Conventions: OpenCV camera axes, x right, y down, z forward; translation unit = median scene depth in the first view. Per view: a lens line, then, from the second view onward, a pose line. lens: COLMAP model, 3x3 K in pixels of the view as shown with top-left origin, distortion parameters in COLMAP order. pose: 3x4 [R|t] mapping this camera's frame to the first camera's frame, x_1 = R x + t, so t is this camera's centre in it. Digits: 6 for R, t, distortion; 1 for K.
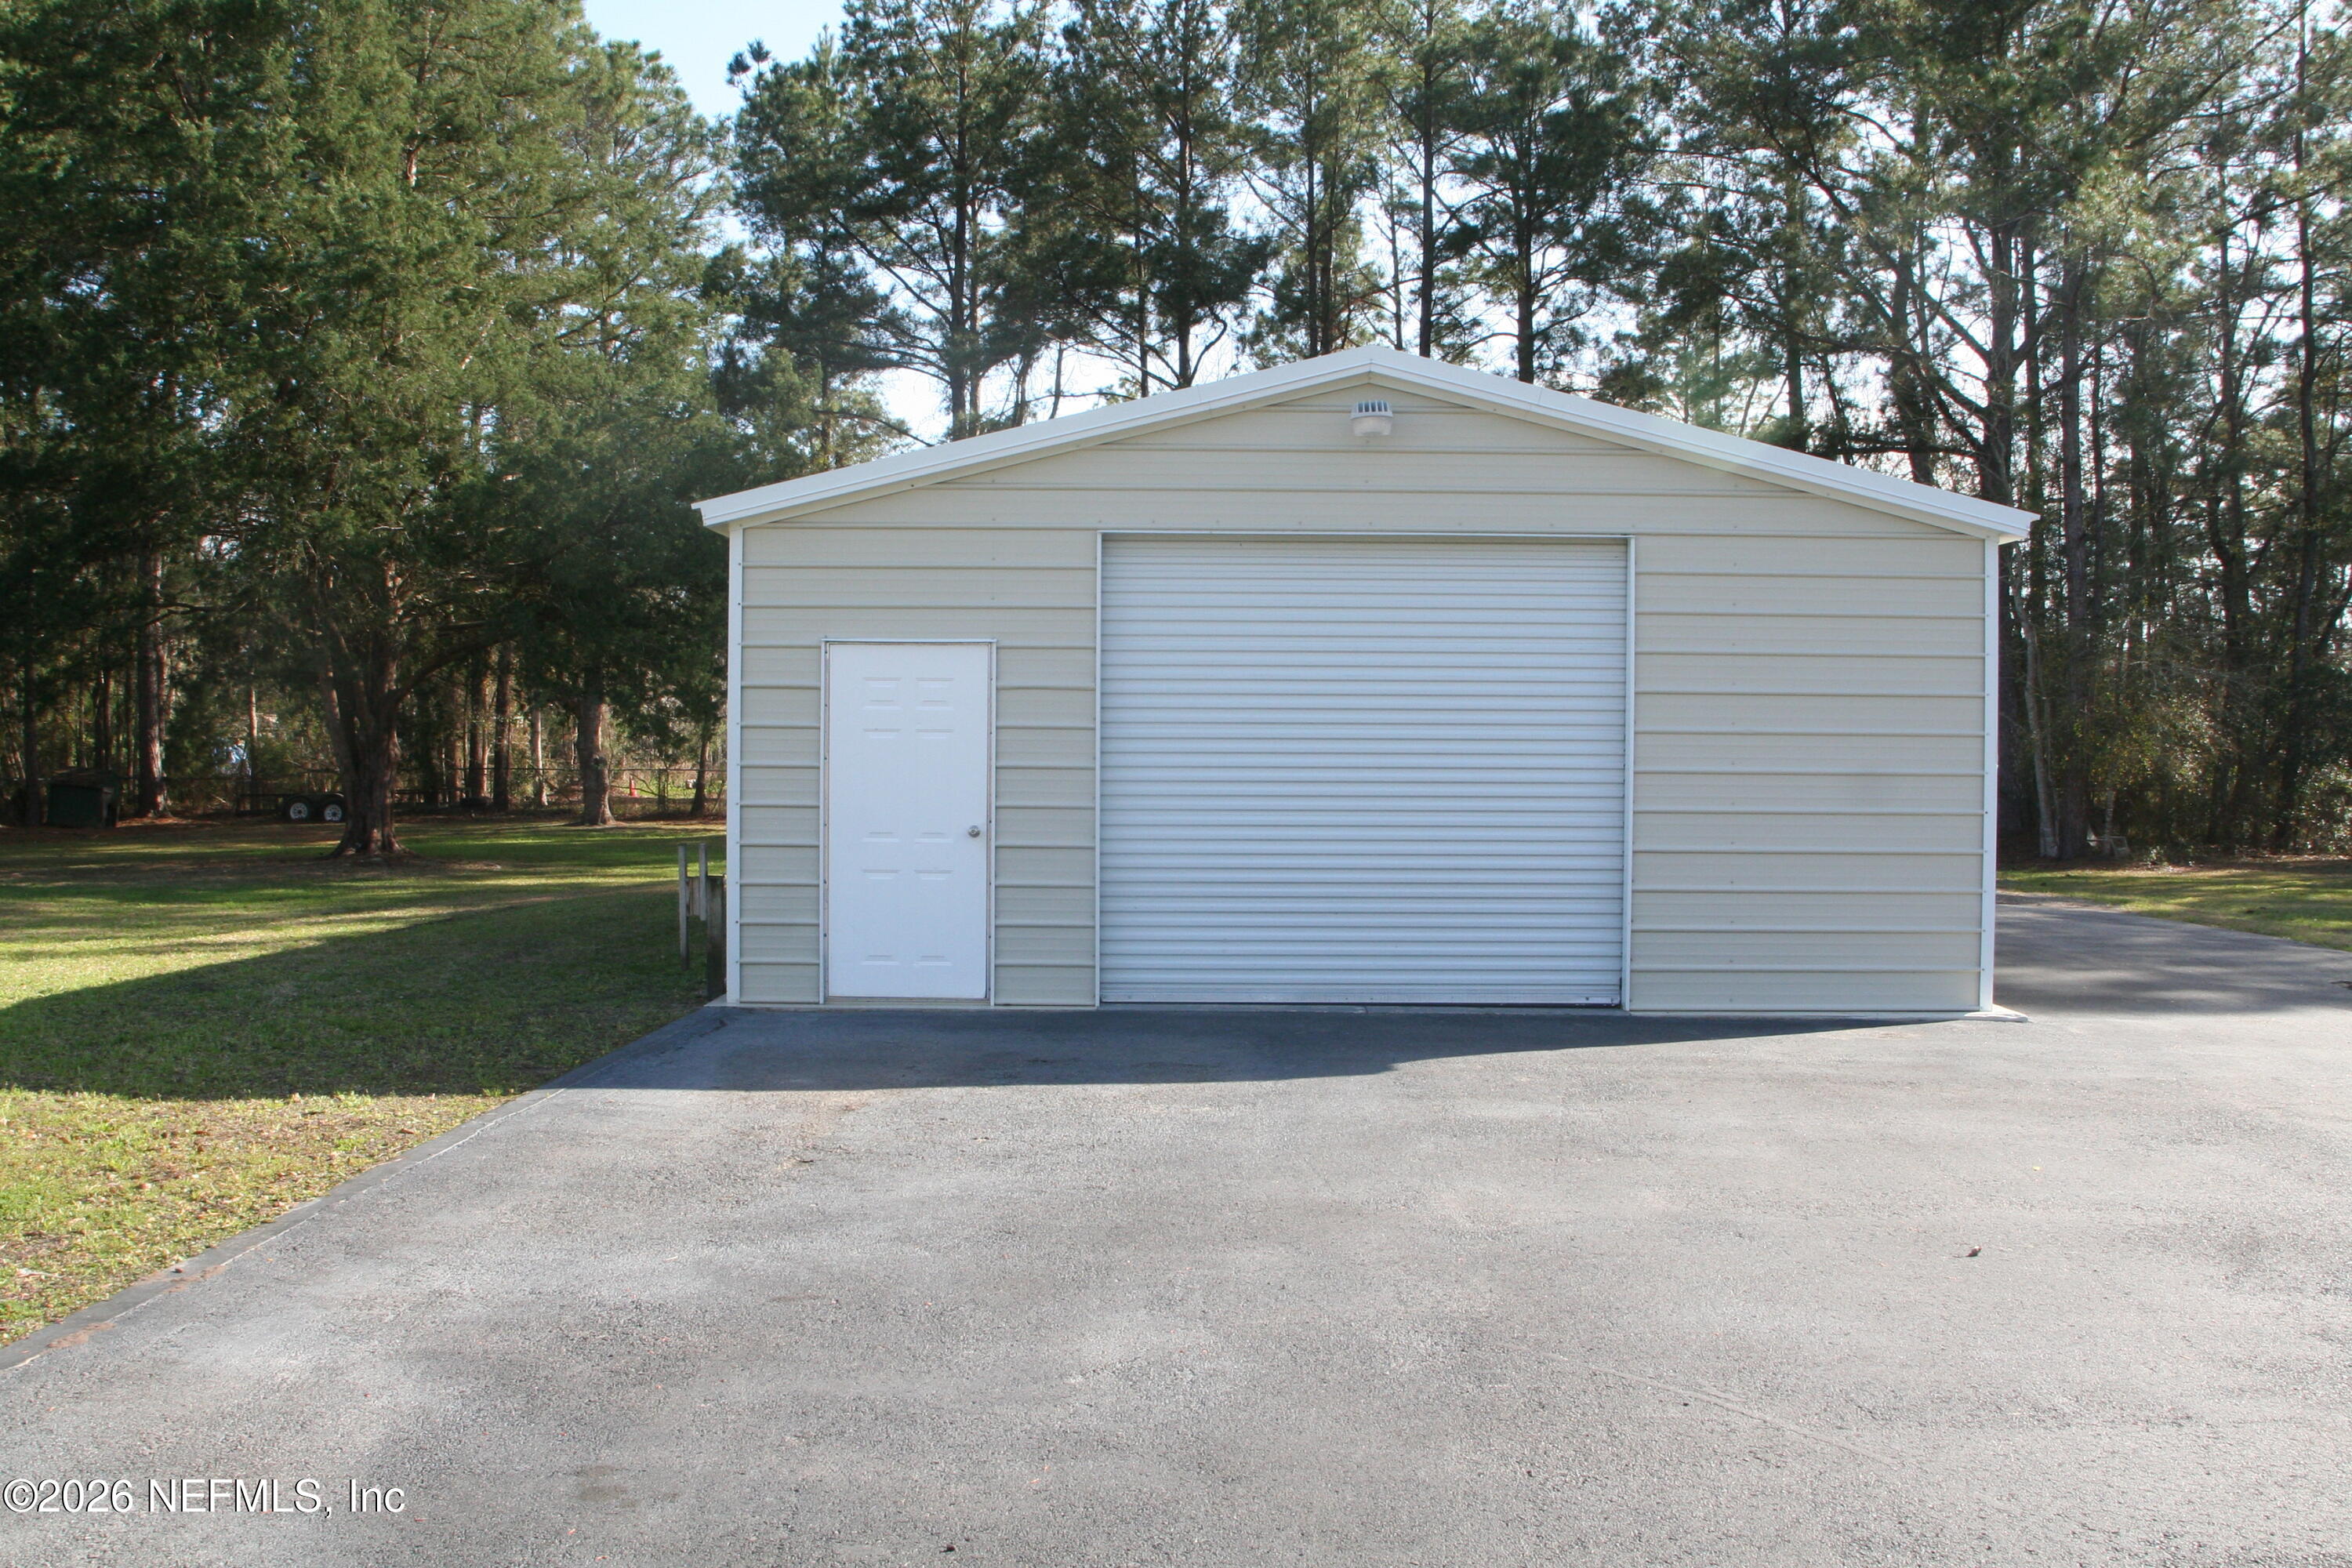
lens RADIAL K [[2108.5, 0, 1164.6], [0, 2108.5, 787.0], [0, 0, 1]] dist [-0.093092, 0.004121]
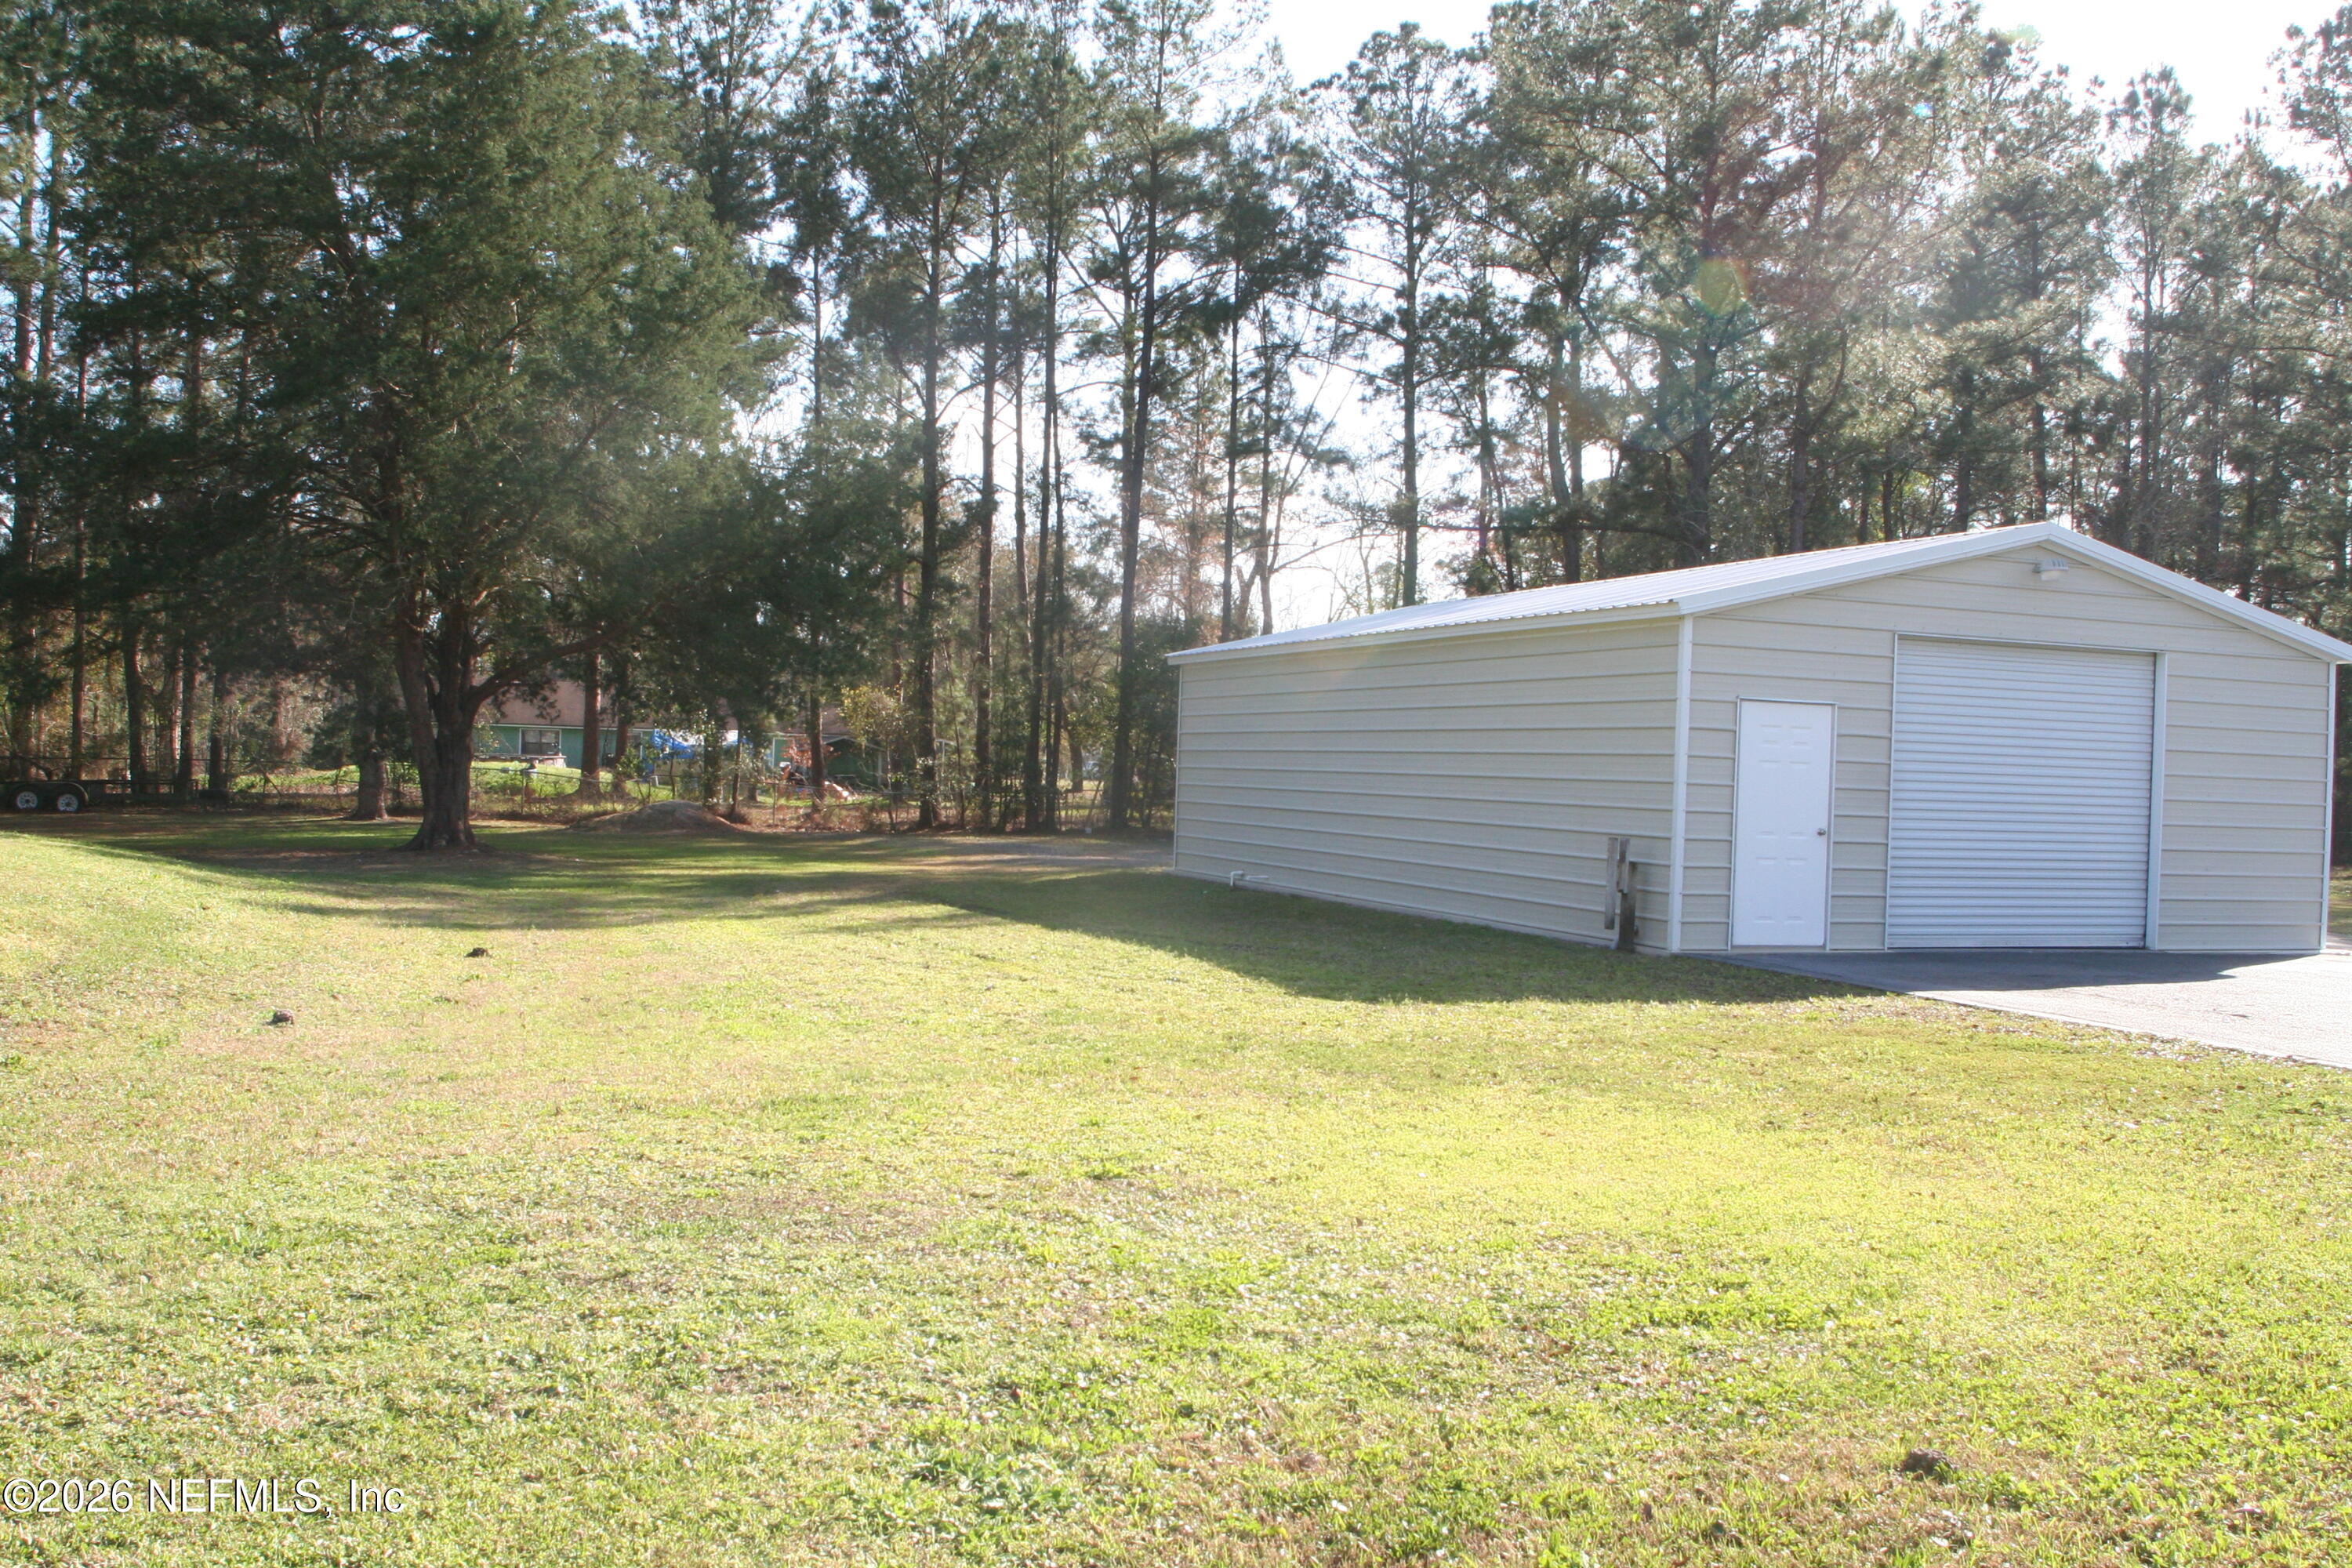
lens RADIAL K [[2108.5, 0, 1164.6], [0, 2108.5, 787.0], [0, 0, 1]] dist [-0.093092, 0.004121]
pose [[0.940876, 0.022090, 0.338031, -1.015198], [-0.020558, 0.999756, -0.008114, 0.010970], [-0.338128, 0.000685, 0.941100, -0.219812]]
